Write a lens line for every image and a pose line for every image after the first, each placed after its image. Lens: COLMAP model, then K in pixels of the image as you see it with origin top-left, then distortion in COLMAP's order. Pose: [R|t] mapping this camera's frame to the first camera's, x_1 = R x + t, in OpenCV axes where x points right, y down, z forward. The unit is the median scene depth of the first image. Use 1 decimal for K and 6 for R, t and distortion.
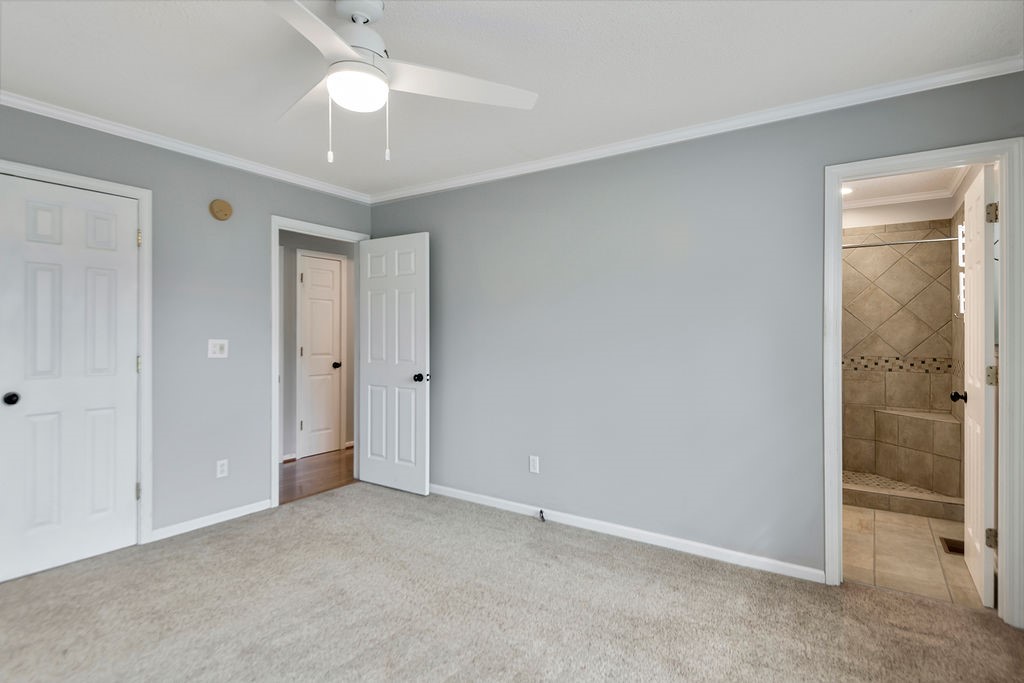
lens RADIAL K [[516.4, 0, 490.0], [0, 516.4, 339.3], [0, 0, 1]] dist [0.001346, -0.003947]
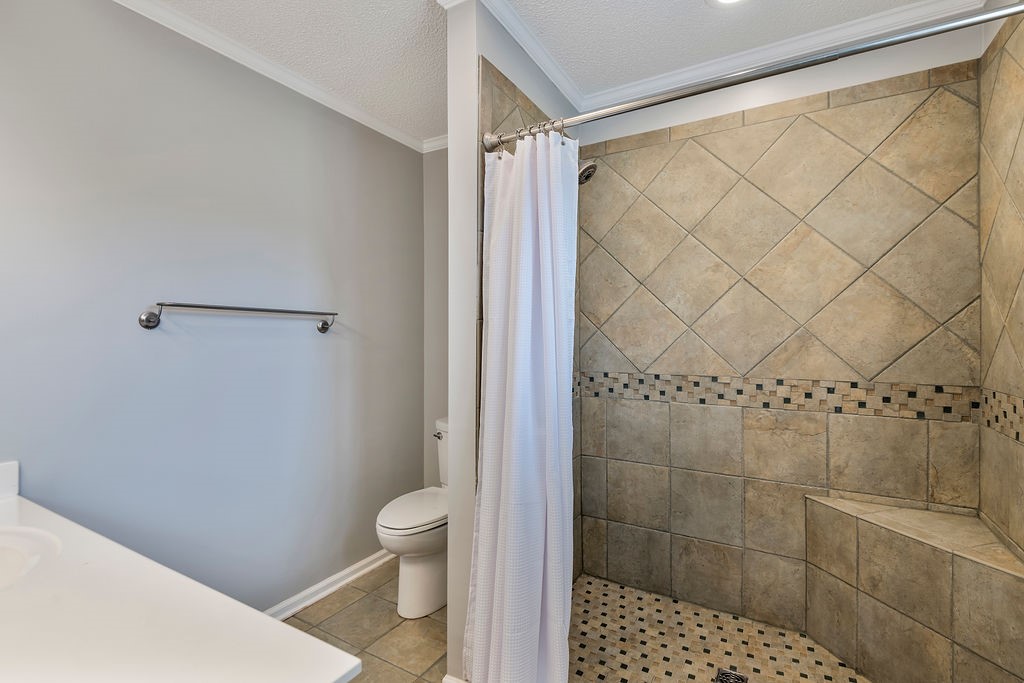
lens RADIAL K [[484.4, 0, 483.0], [0, 484.4, 346.7], [0, 0, 1]] dist [0.005500, -0.002874]
pose [[0.998079, -0.007309, 0.061522, 0.444226], [0.006415, 0.999871, 0.014717, -0.004628], [-0.061621, -0.014294, 0.997997, 0.602916]]
